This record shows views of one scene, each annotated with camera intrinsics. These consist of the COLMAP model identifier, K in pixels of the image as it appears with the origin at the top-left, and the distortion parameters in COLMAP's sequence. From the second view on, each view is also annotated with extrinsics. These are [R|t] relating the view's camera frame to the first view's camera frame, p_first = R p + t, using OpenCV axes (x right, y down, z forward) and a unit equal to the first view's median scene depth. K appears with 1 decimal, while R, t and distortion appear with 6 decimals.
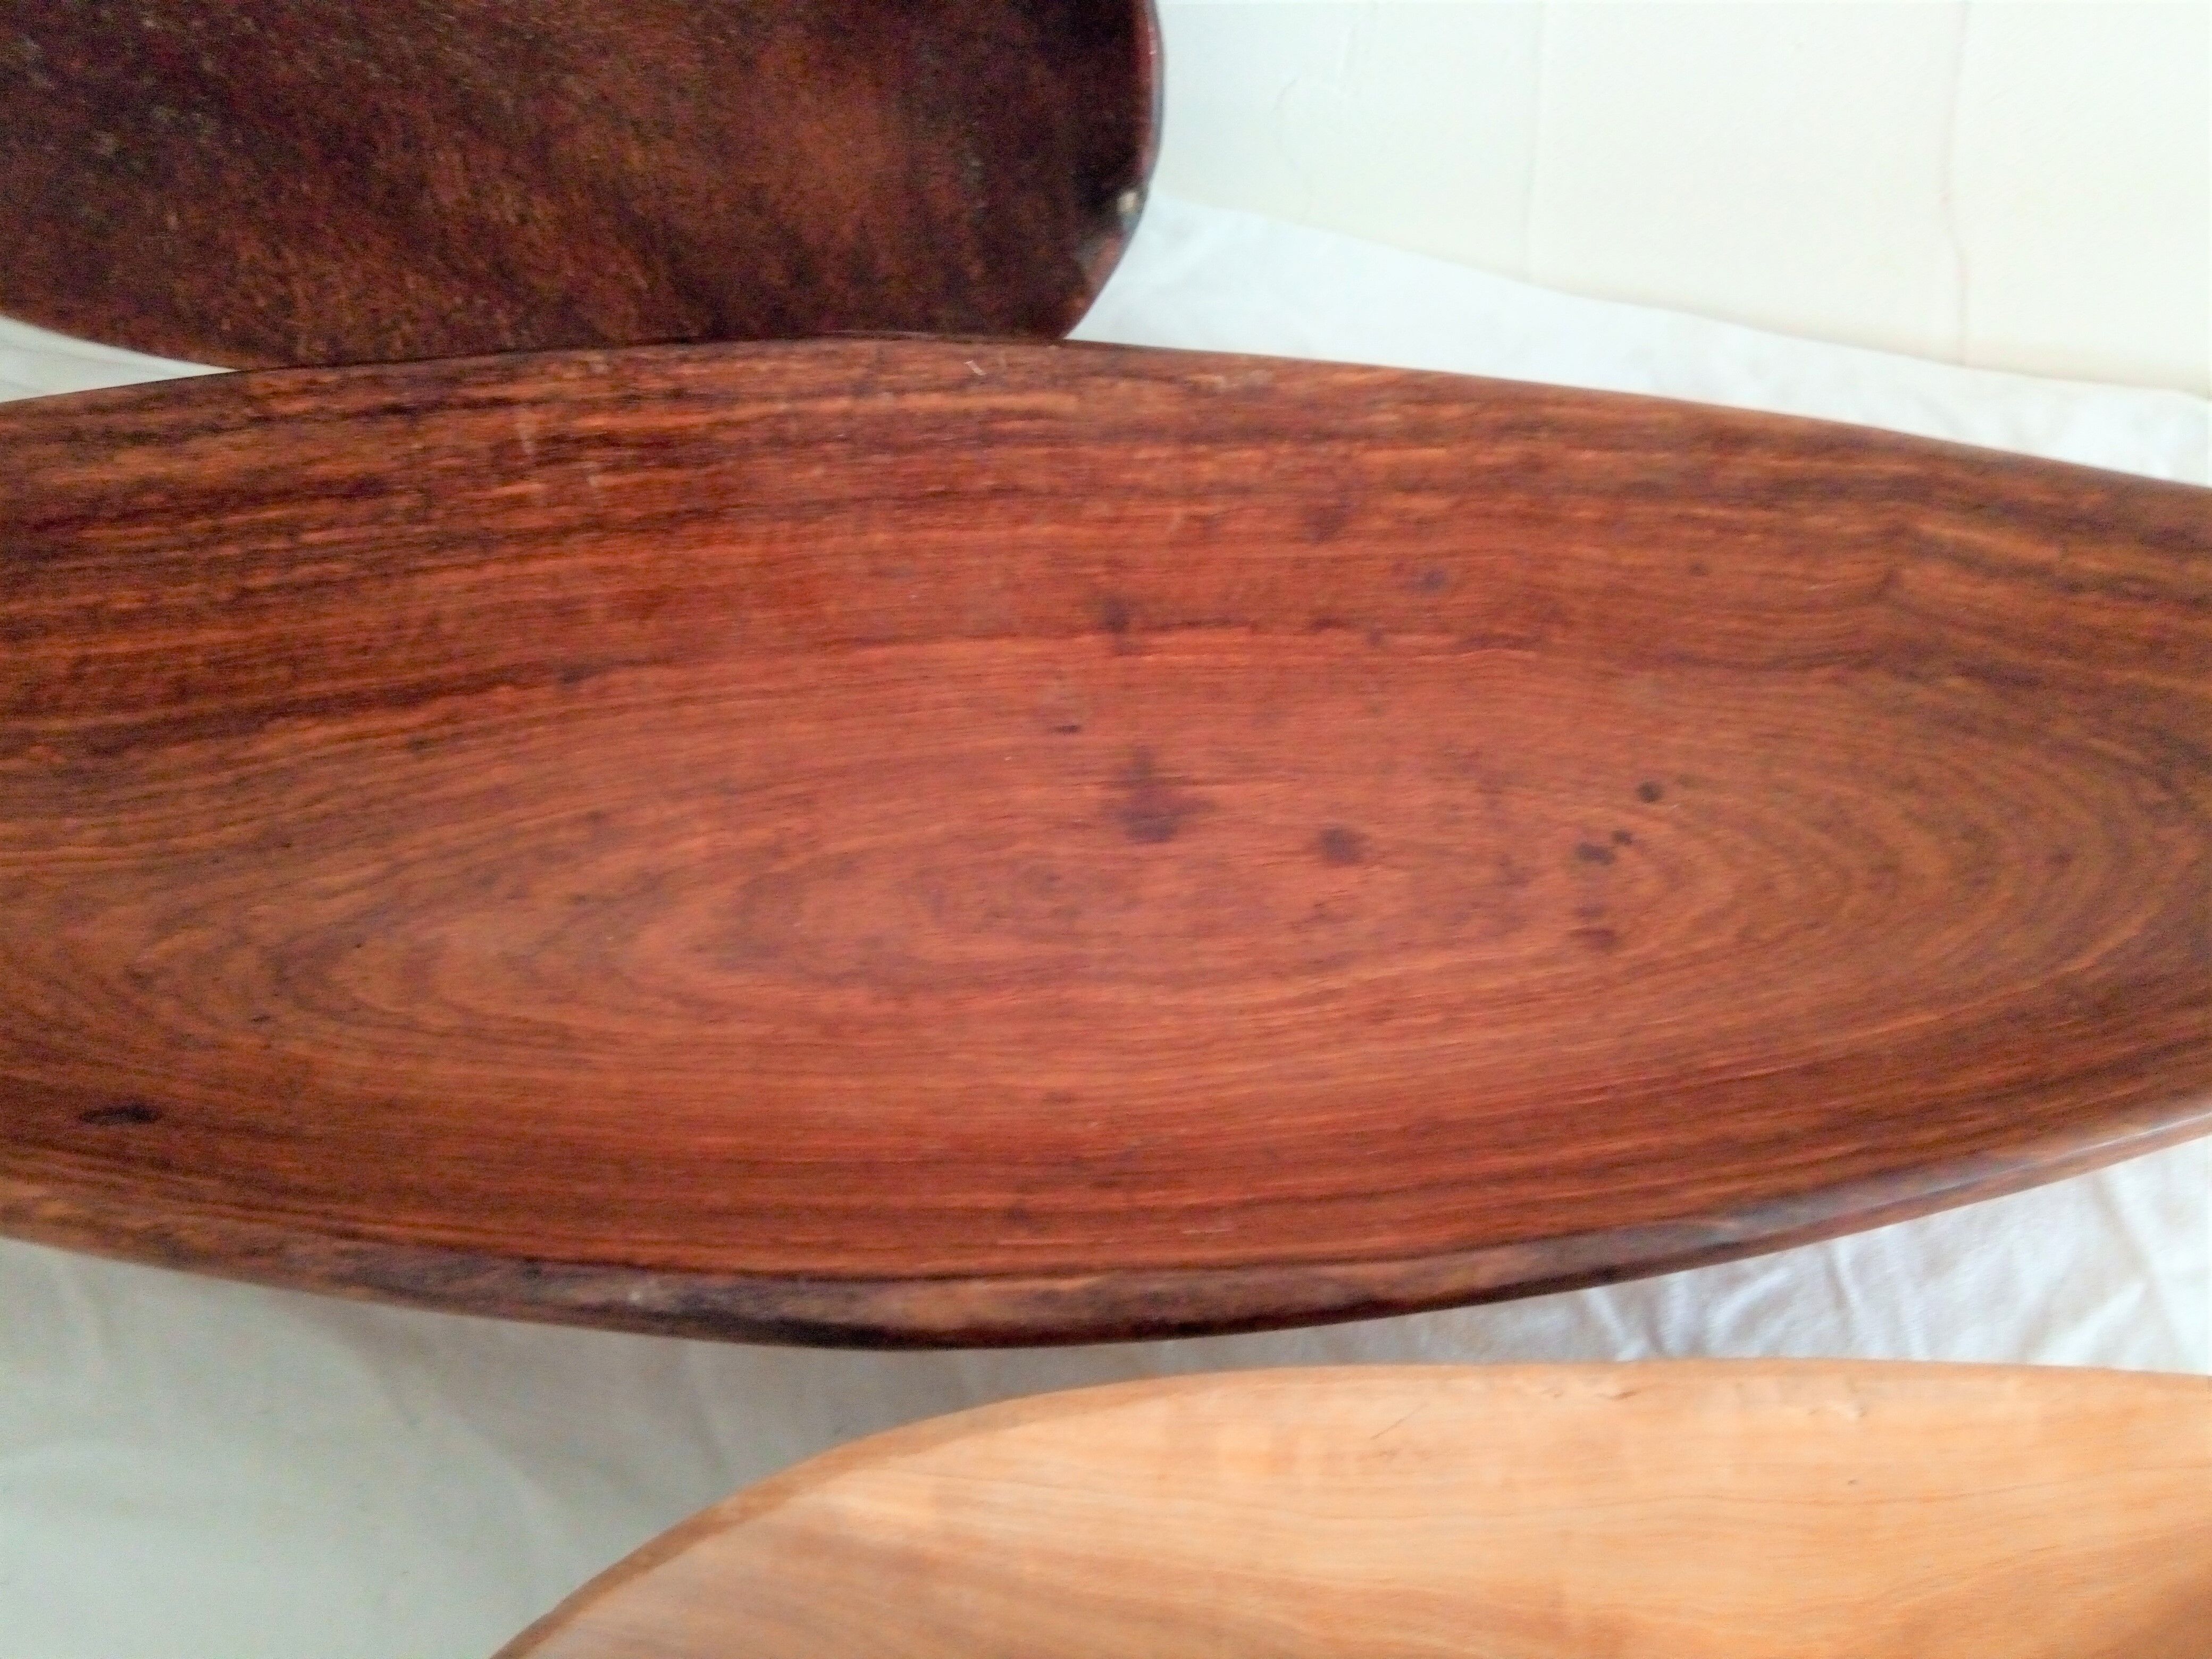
lens RADIAL K [[1788.8, 0, 1114.4], [0, 1788.8, 829.2], [0, 0, 1]] dist [0.098329, -0.177580]
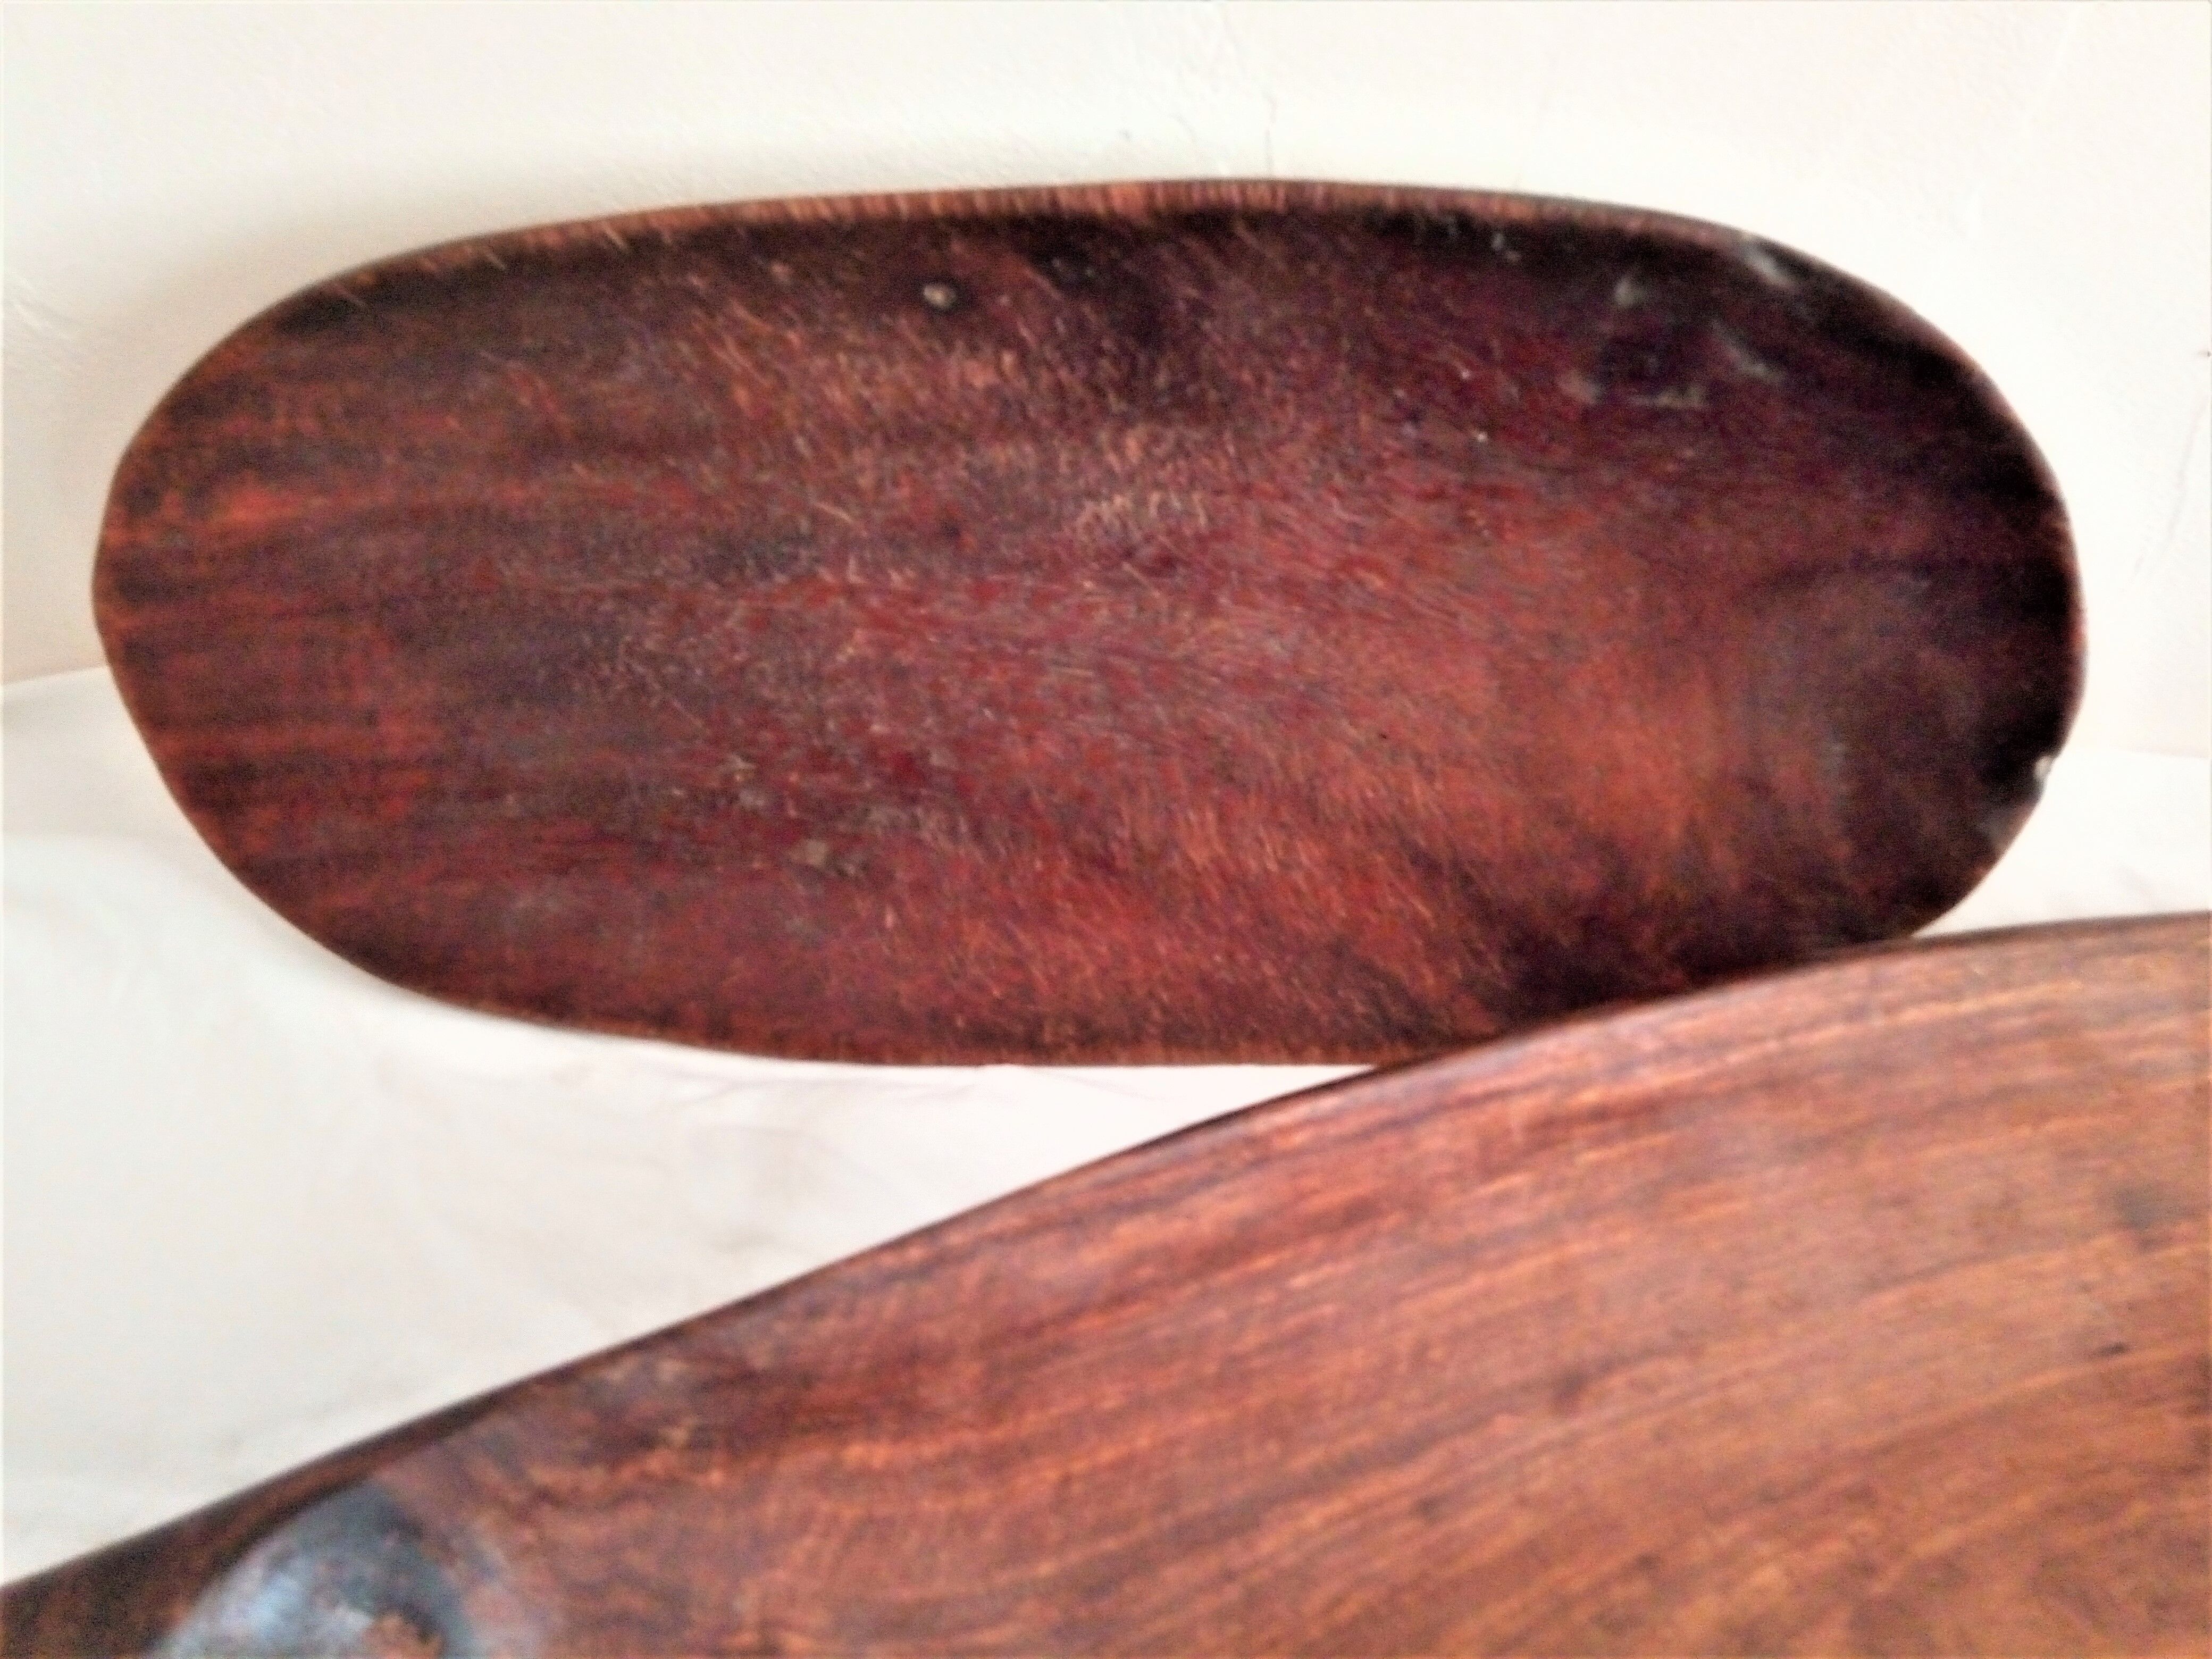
lens RADIAL K [[1698.7, 0, 1110.0], [0, 1698.7, 829.8], [0, 0, 1]] dist [0.088849, -0.128974]
pose [[0.986626, -0.148201, 0.067868, -0.547566], [0.159810, 0.961467, -0.223699, -0.197563], [-0.032101, 0.231553, 0.972292, 0.156767]]
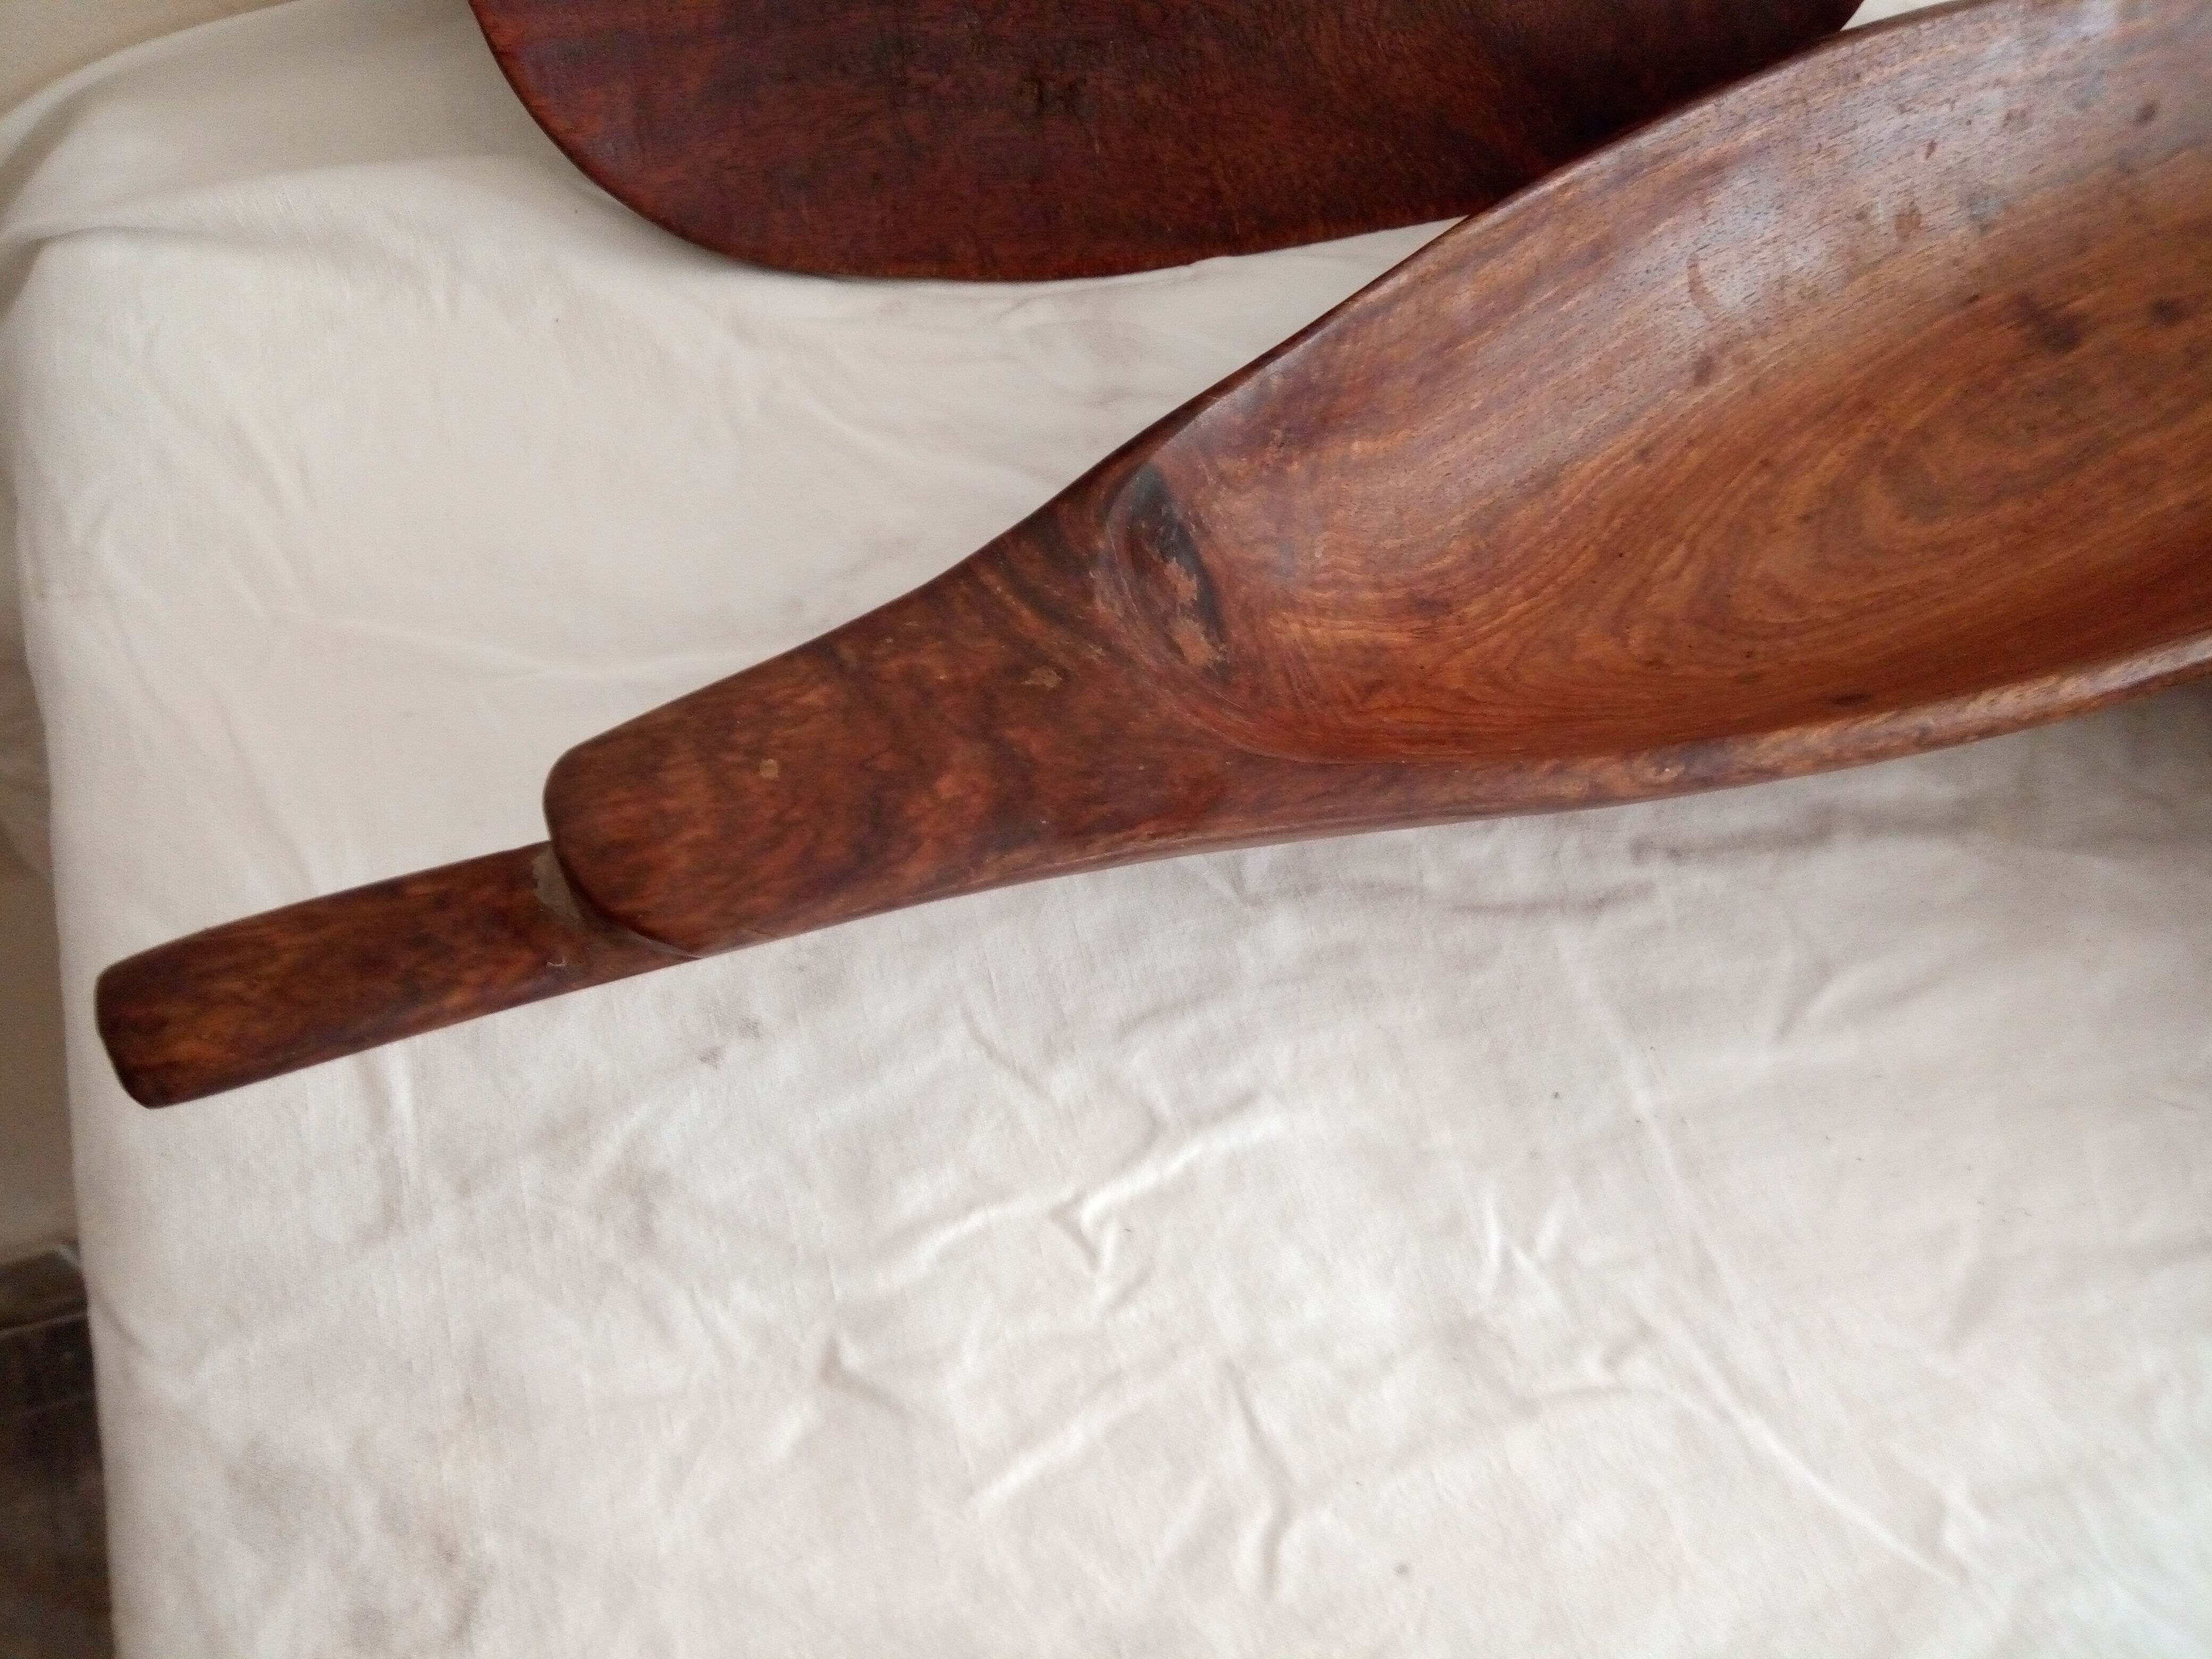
lens RADIAL K [[1788.8, 0, 1114.4], [0, 1788.8, 829.2], [0, 0, 1]] dist [0.098329, -0.177580]
pose [[0.861777, -0.389546, 0.324953, -1.225724], [0.374819, 0.920600, 0.109570, -0.083071], [-0.341835, 0.027374, 0.939361, -0.038118]]
